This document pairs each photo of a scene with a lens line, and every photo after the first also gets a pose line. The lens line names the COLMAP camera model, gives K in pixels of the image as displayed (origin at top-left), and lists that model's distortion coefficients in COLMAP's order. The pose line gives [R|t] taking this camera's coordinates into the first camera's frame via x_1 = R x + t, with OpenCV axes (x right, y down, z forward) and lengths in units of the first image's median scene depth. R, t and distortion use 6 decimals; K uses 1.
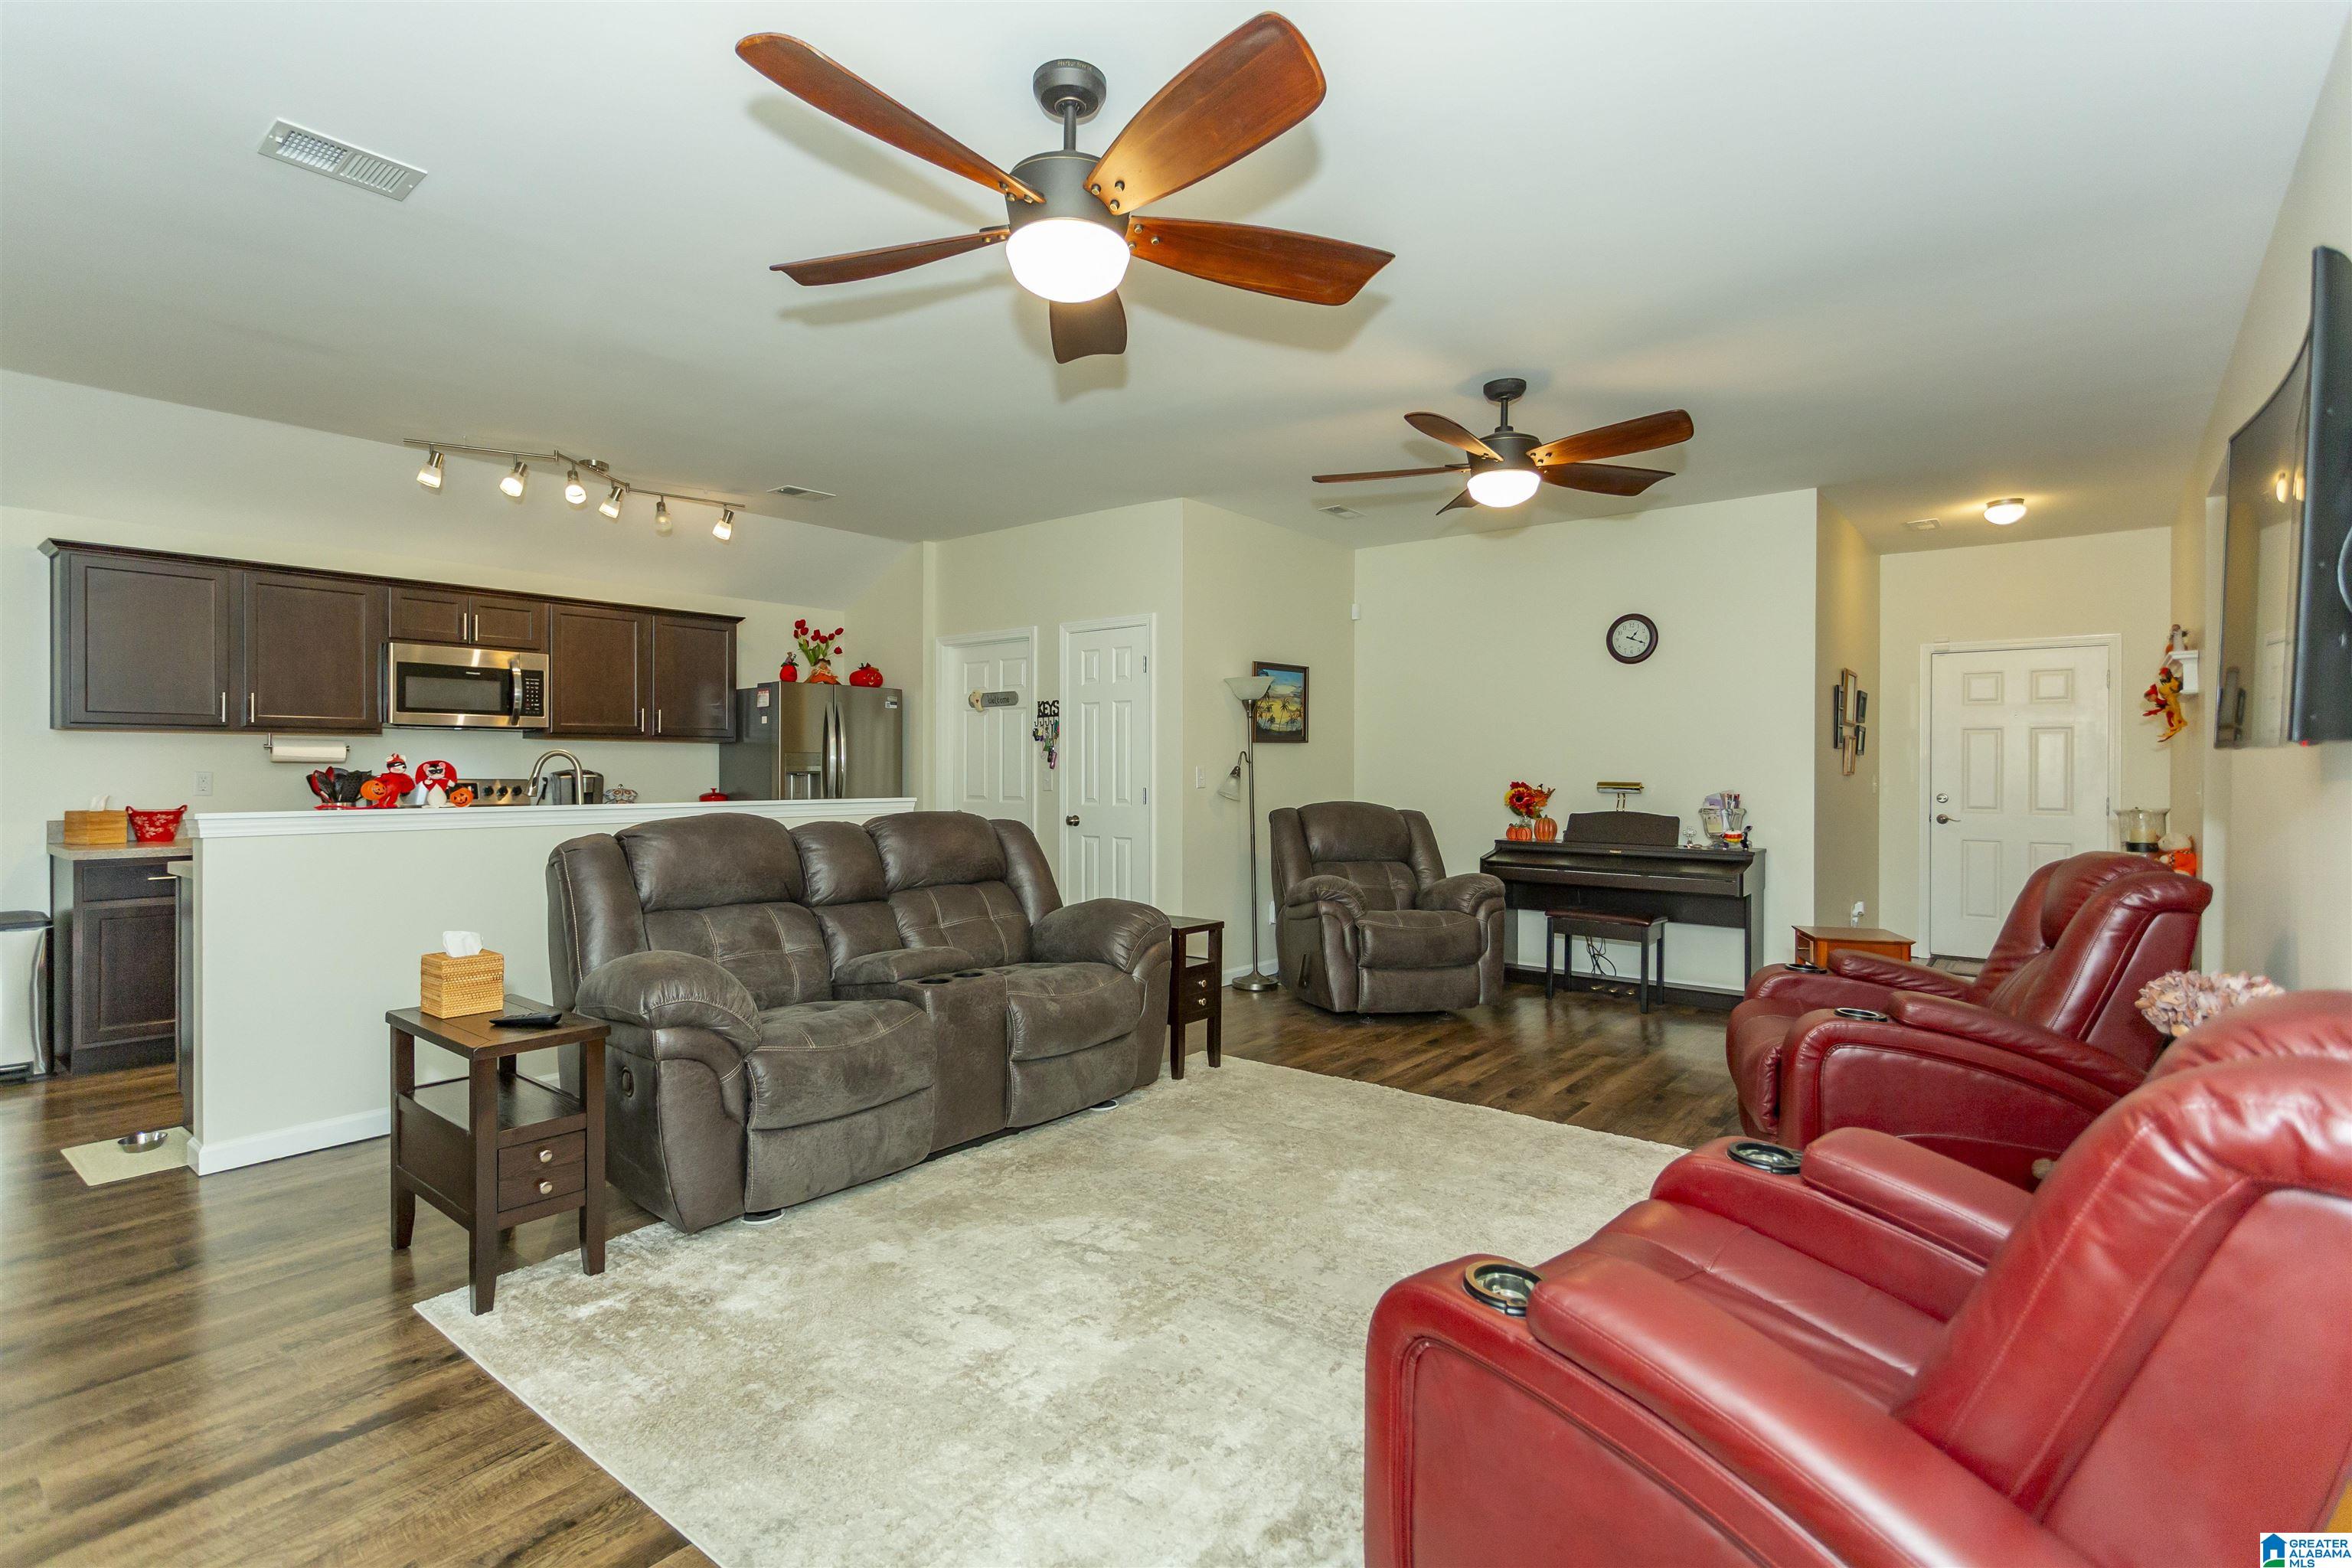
lens RADIAL K [[1130.1, 0, 1193.4], [0, 1130.1, 777.0], [0, 0, 1]] dist [0.001310, 0.002478]
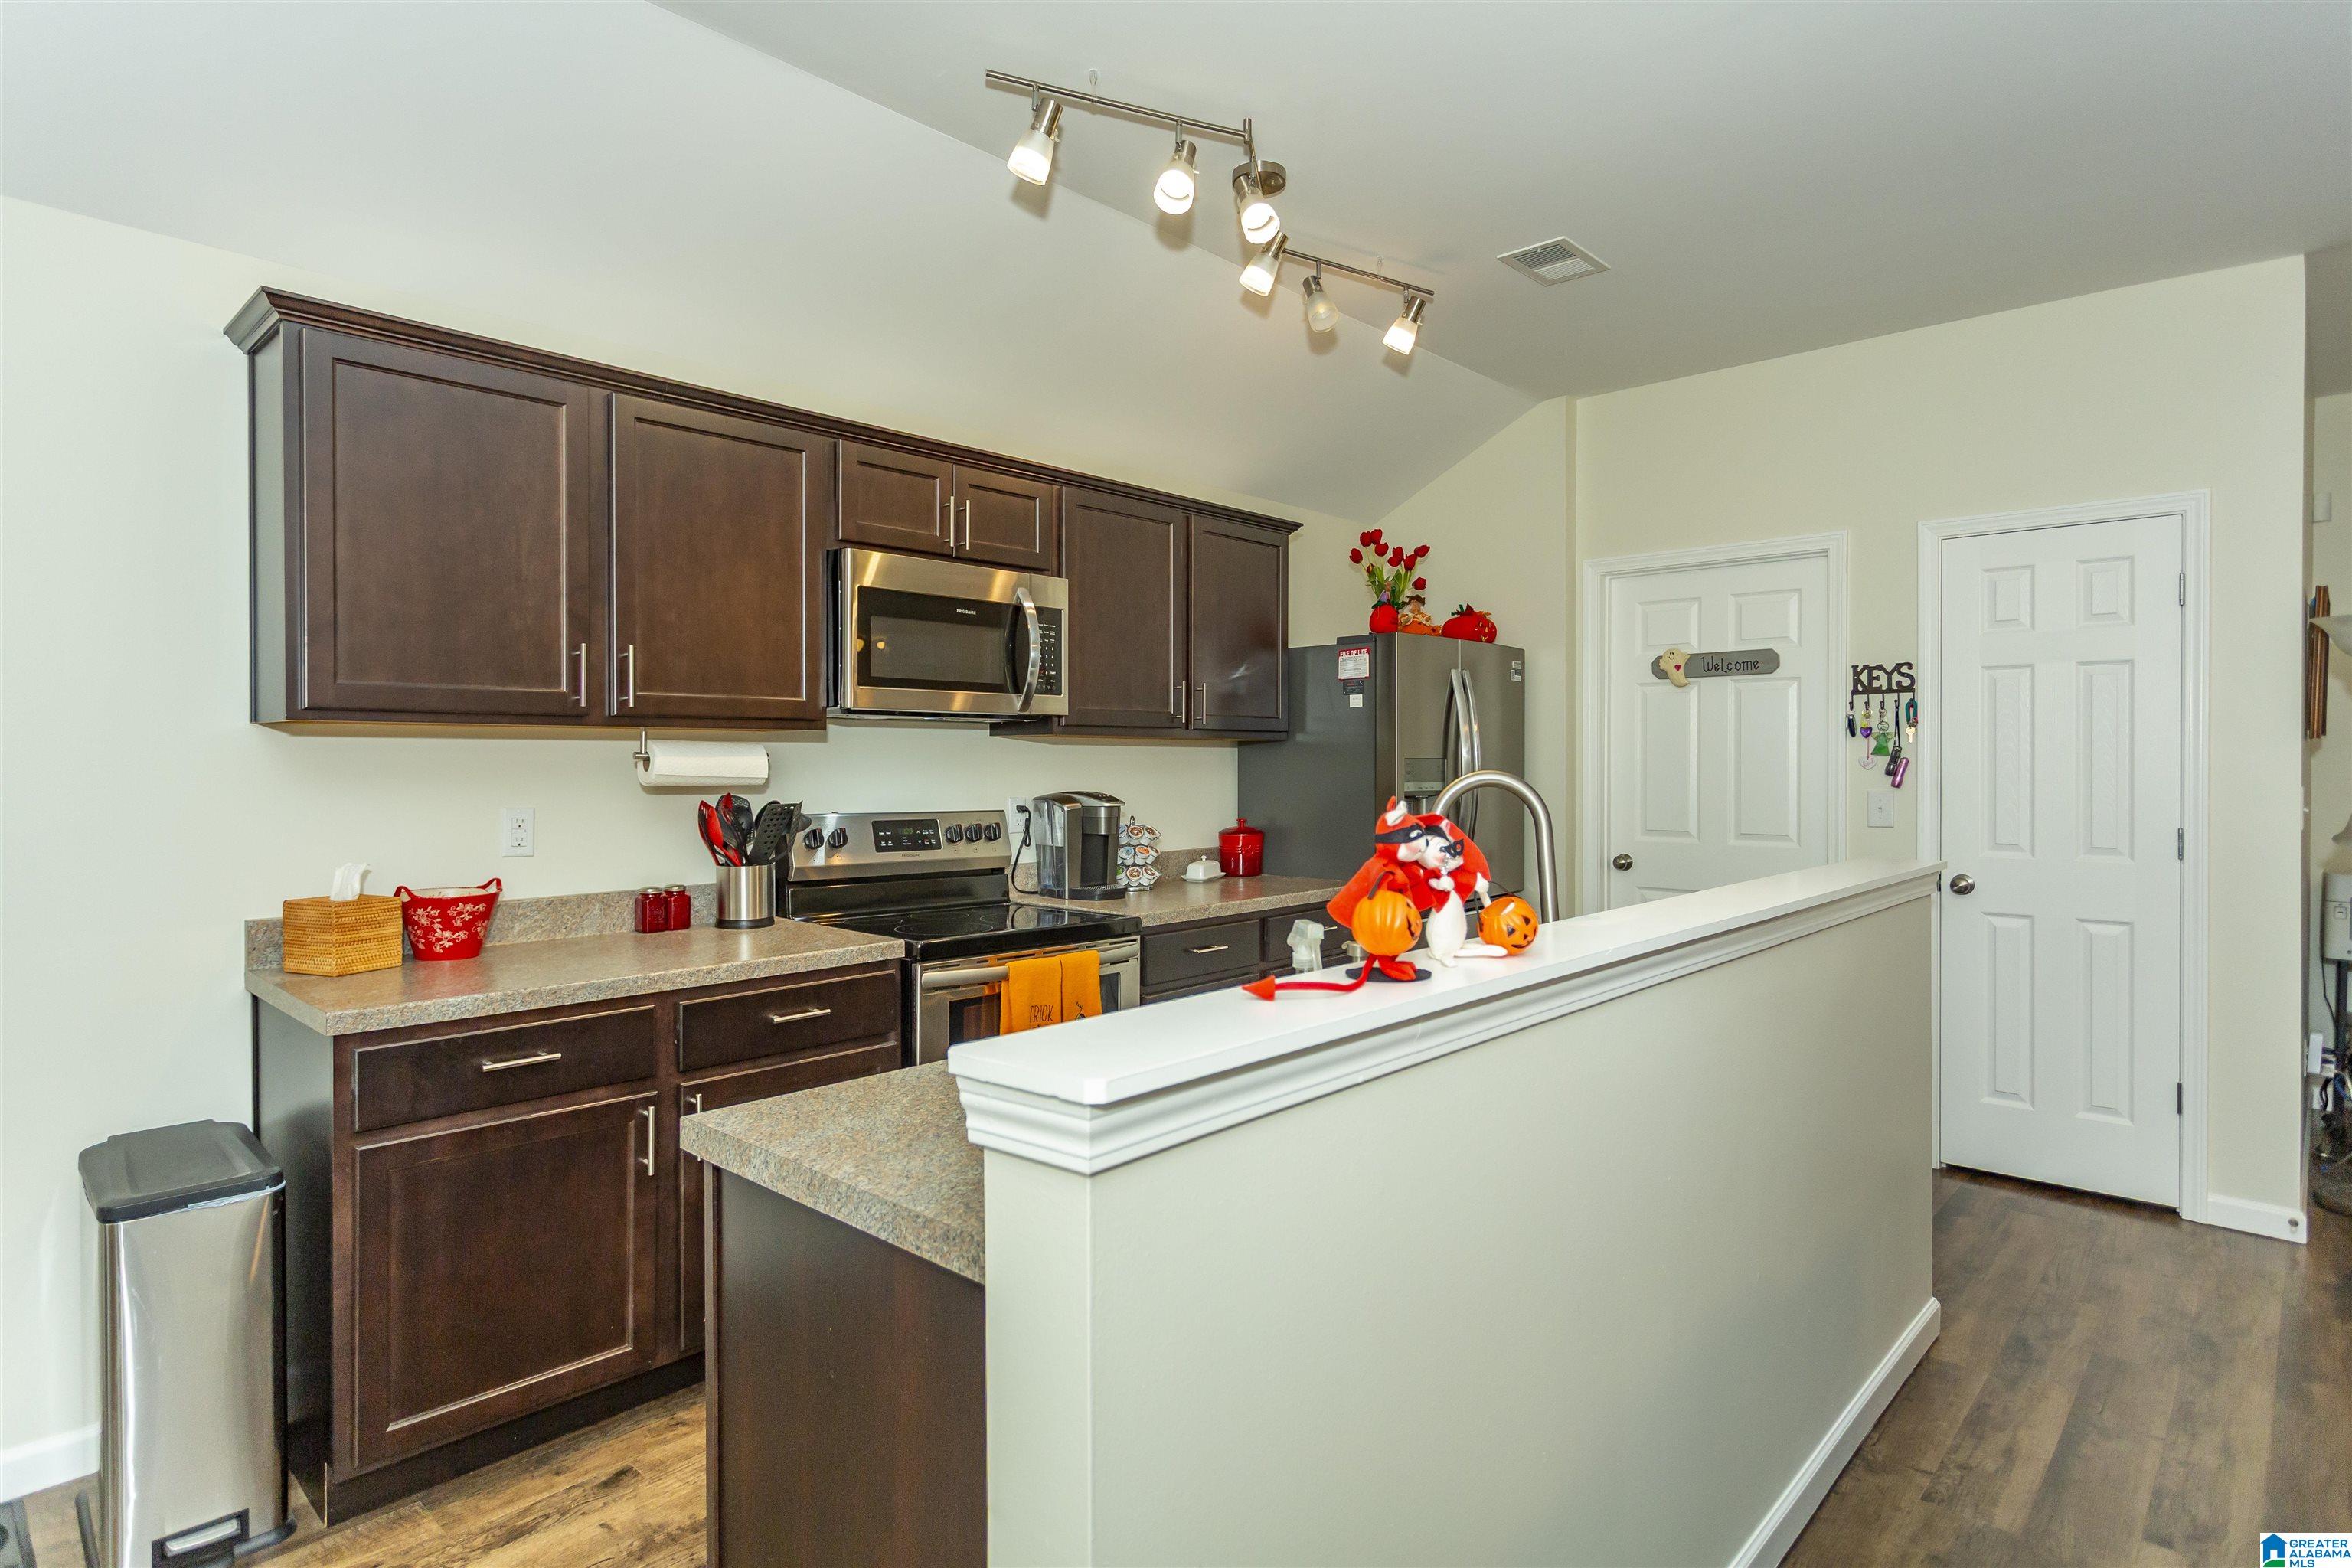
lens RADIAL K [[1269.7, 0, 1184.7], [0, 1269.7, 765.5], [0, 0, 1]] dist [-0.002809, 0.006719]
pose [[0.997118, -0.000441, -0.075862, -0.454808], [0.000209, 0.999995, -0.003061, -0.018127], [0.075863, 0.003037, 0.997114, 0.394738]]
